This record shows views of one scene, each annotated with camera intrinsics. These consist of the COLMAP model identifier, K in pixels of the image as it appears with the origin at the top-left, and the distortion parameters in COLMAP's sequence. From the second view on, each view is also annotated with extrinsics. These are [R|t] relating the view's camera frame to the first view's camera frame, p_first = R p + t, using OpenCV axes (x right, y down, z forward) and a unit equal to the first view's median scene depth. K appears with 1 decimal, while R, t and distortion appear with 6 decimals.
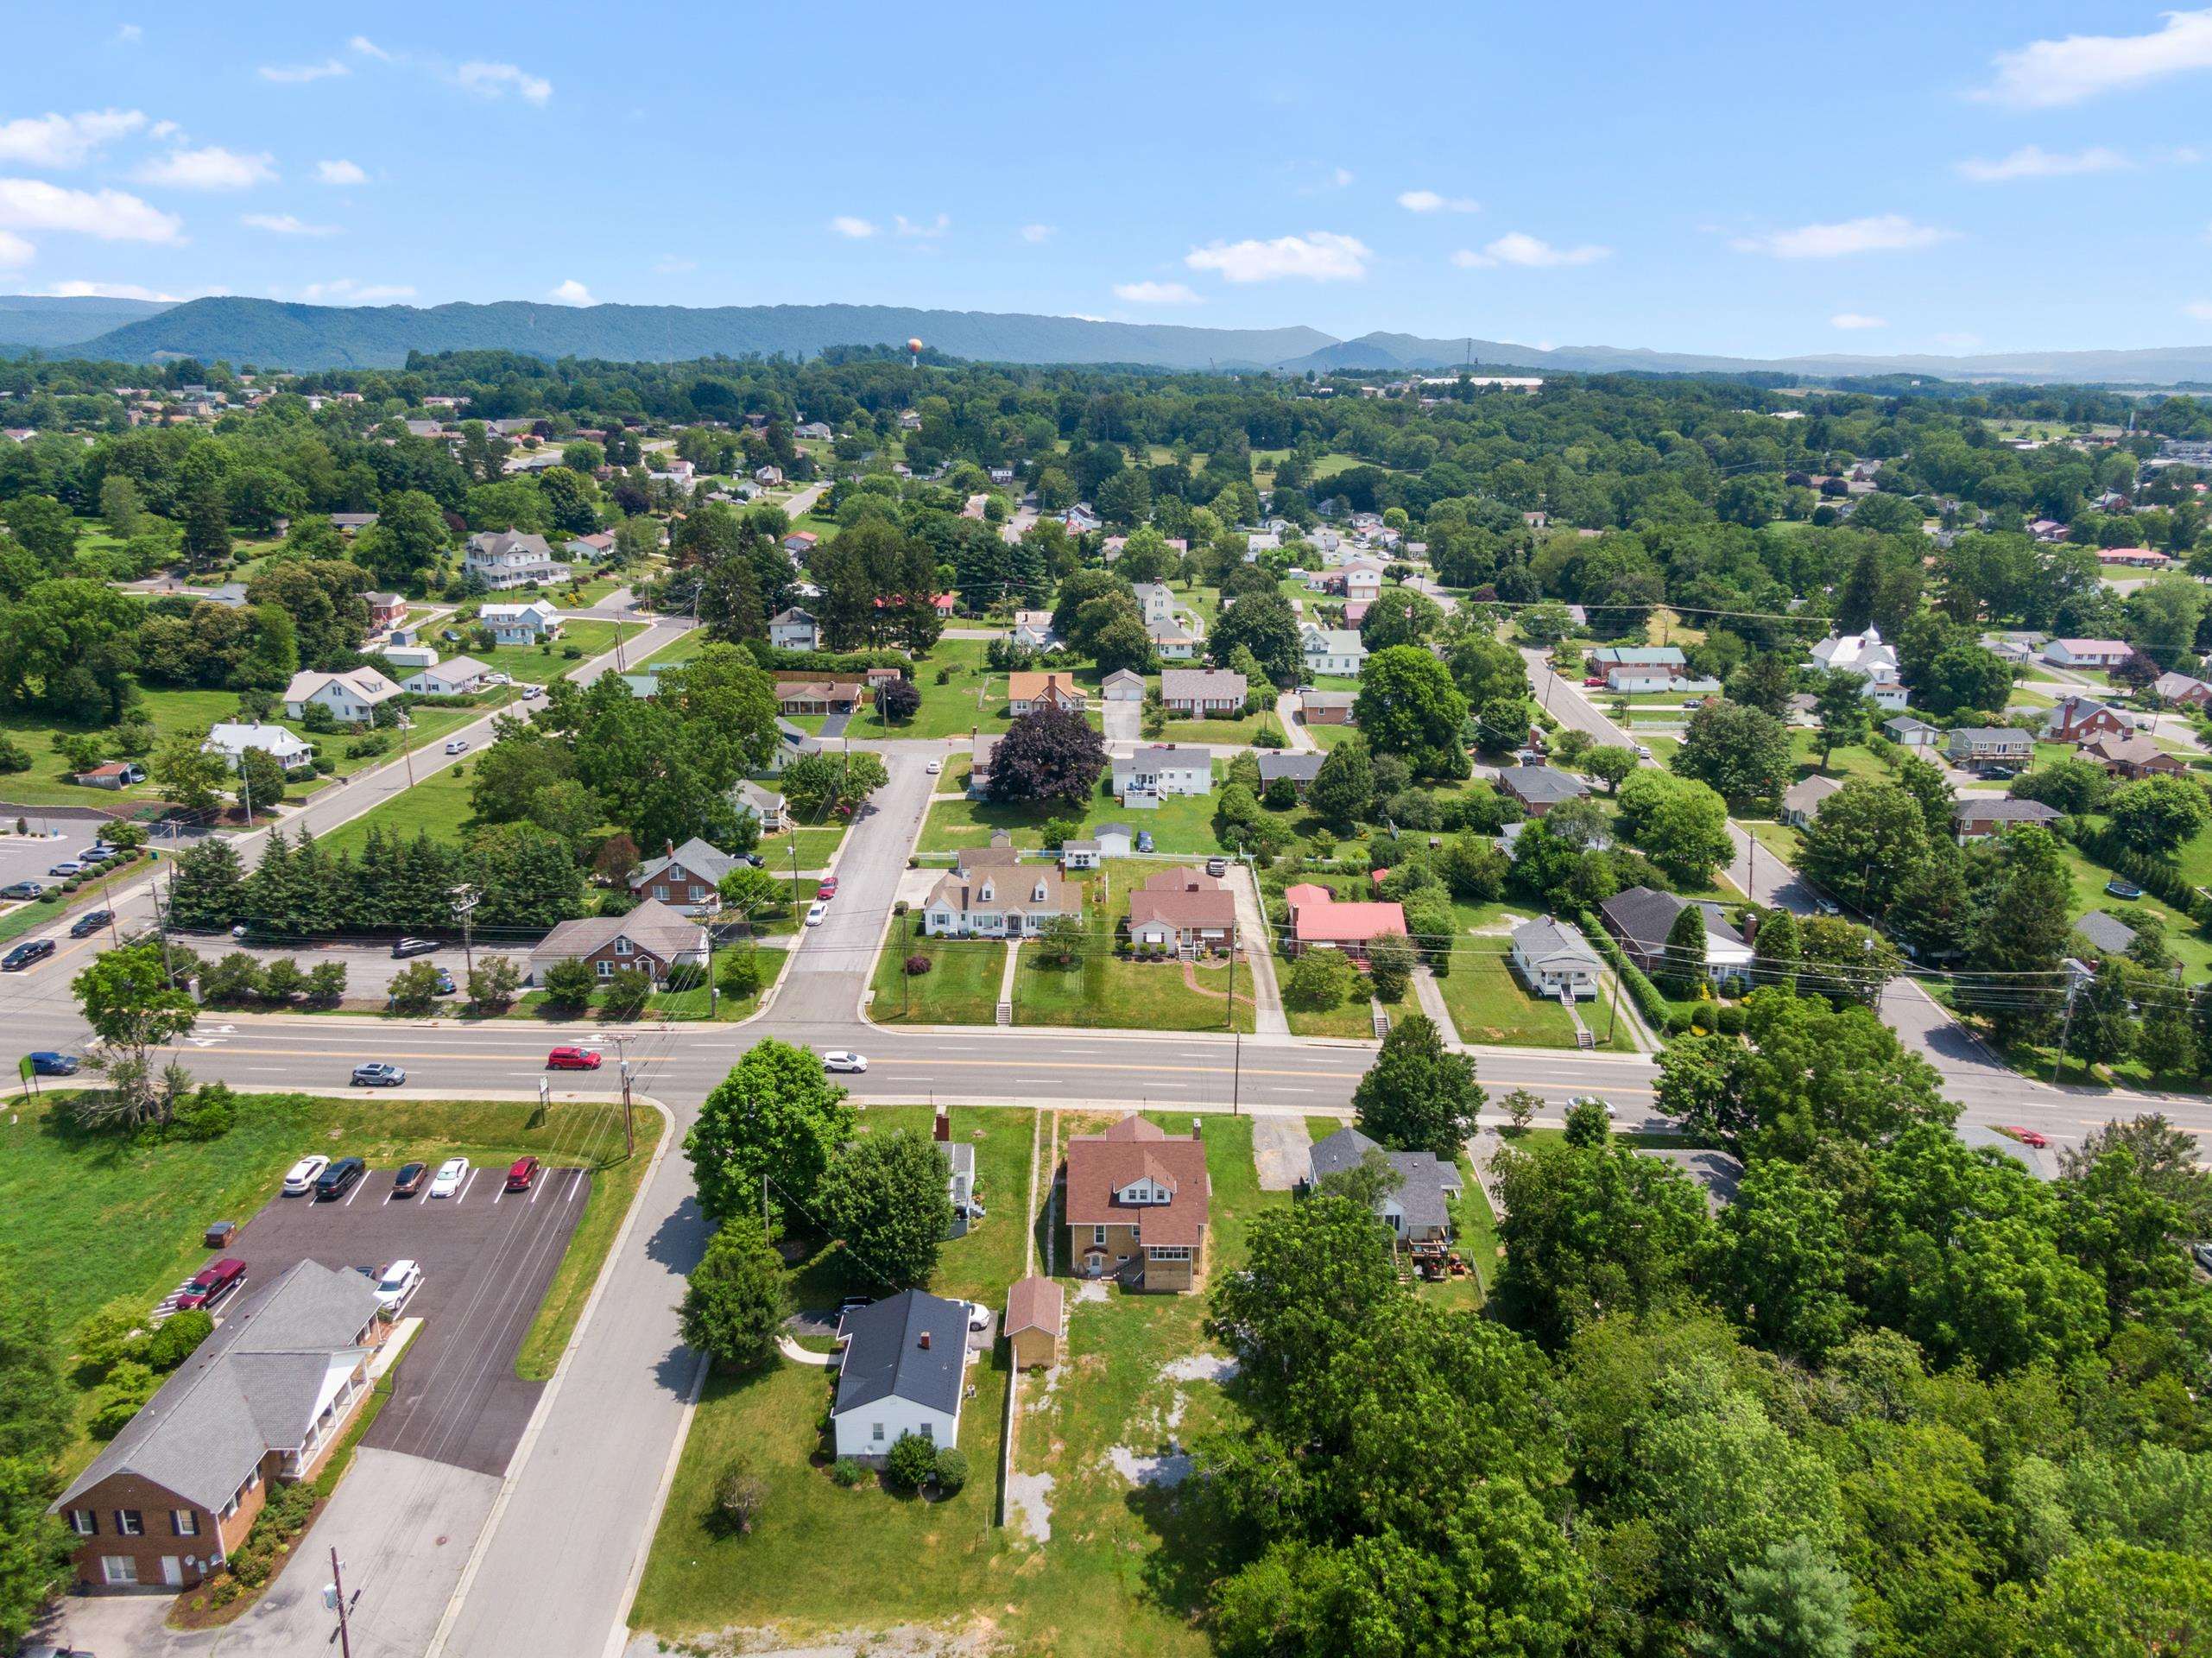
lens RADIAL K [[1591.8, 0, 1100.5], [0, 1591.8, 826.9], [0, 0, 1]] dist [0.037223, -0.042708]
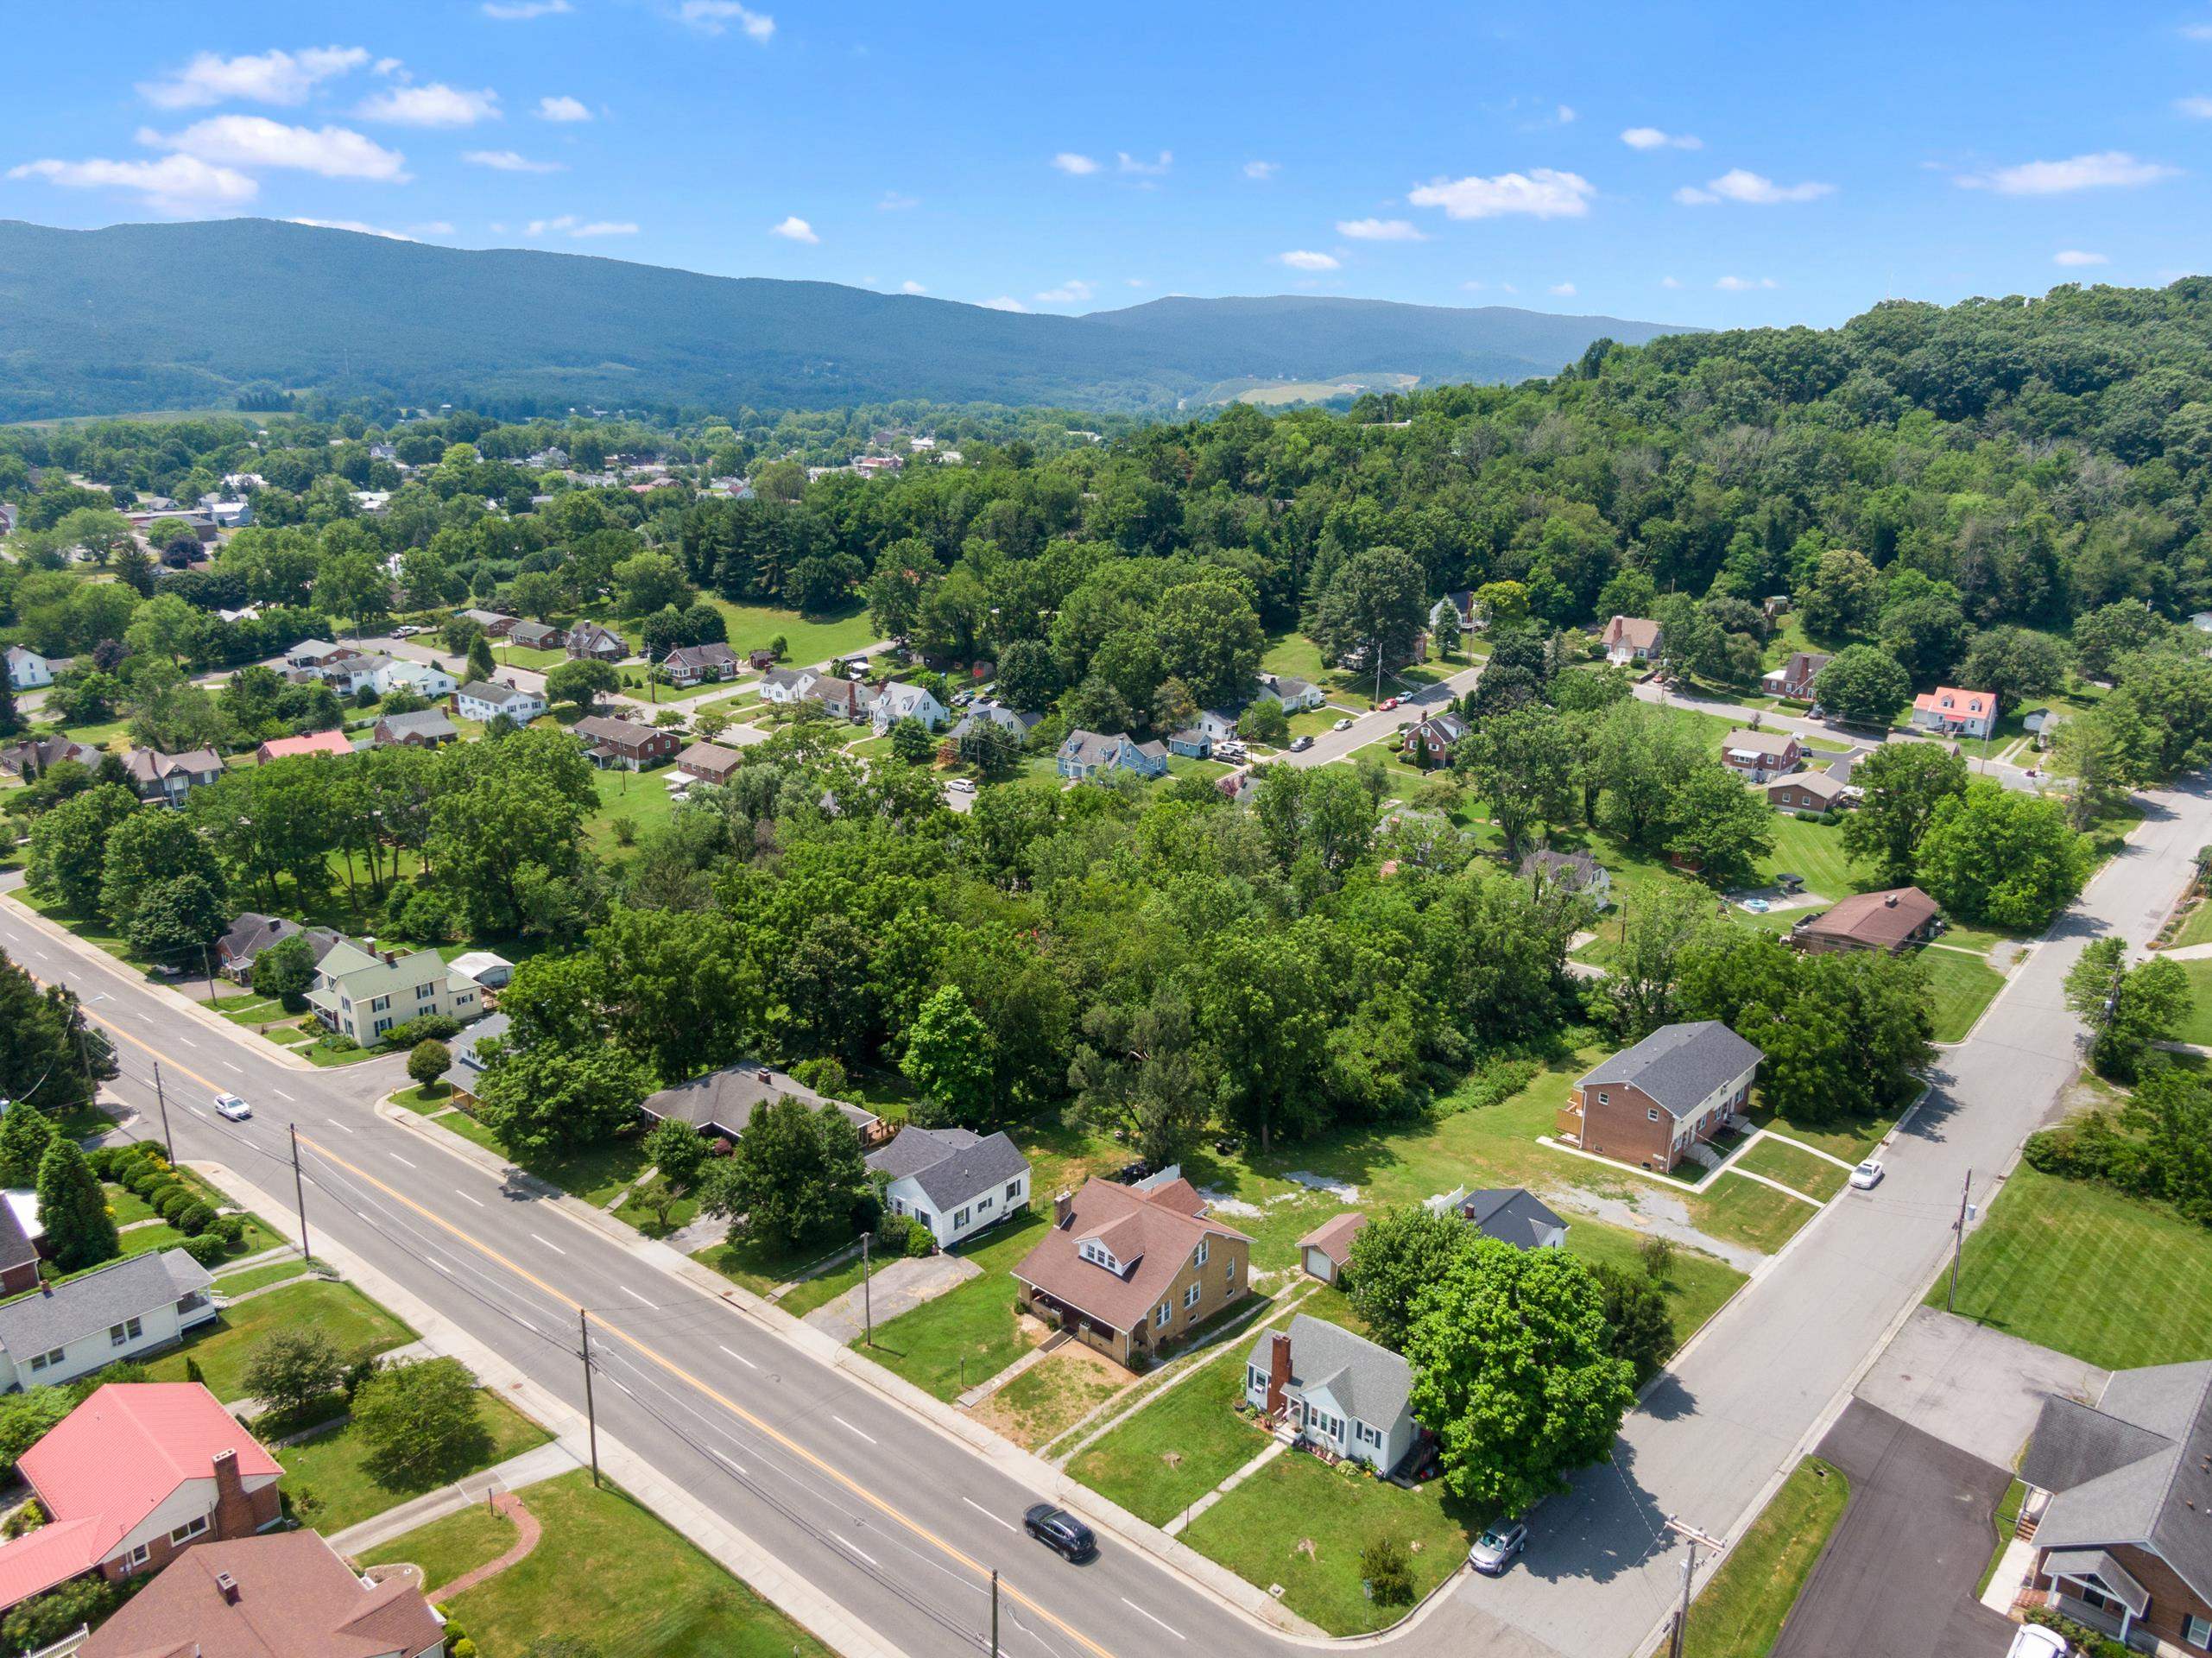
lens RADIAL K [[1592.0, 0, 1100.5], [0, 1592.0, 825.9], [0, 0, 1]] dist [0.055975, -0.084413]
pose [[-0.751797, -0.199738, 0.628416, -0.372162], [0.173842, 0.859265, 0.481084, -0.328040], [-0.636067, 0.470922, -0.611270, 1.127564]]
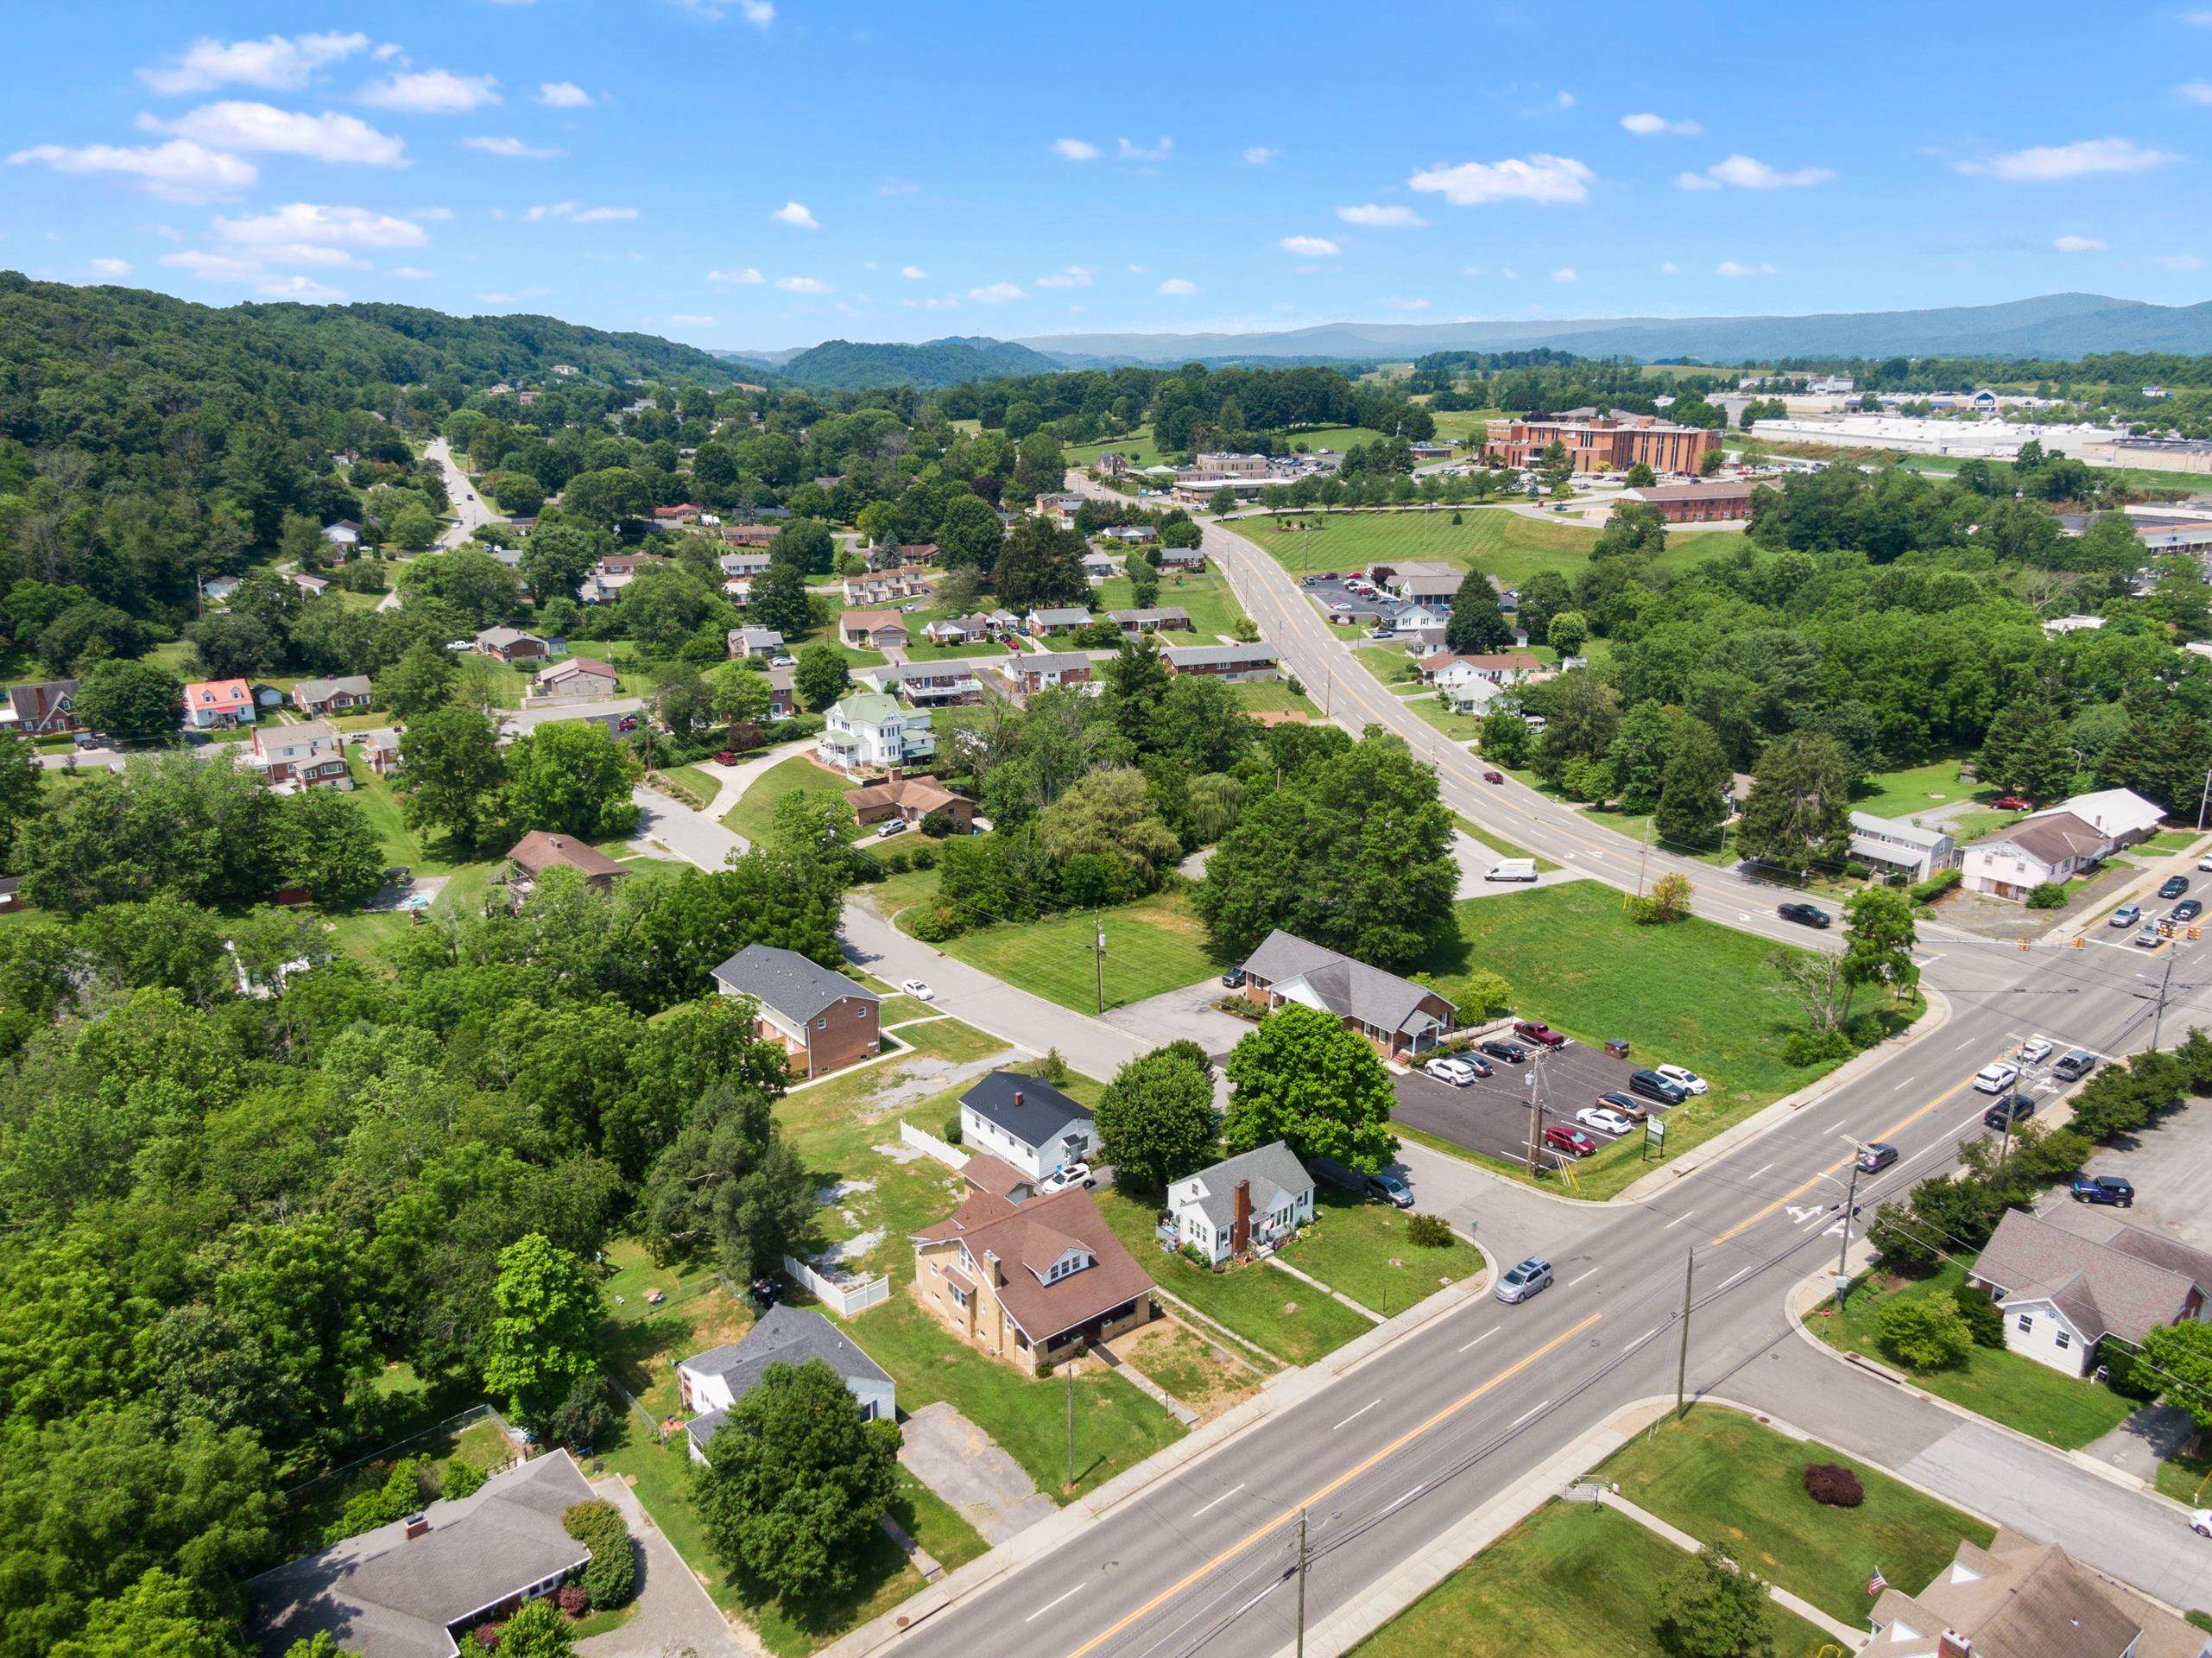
lens RADIAL K [[1592.0, 0, 1100.5], [0, 1592.0, 825.9], [0, 0, 1]] dist [0.055975, -0.084413]
pose [[-0.780876, 0.175715, -0.599464, 0.376304], [-0.179895, 0.855719, 0.485163, -0.333116], [0.598223, 0.486693, -0.636600, 1.146211]]
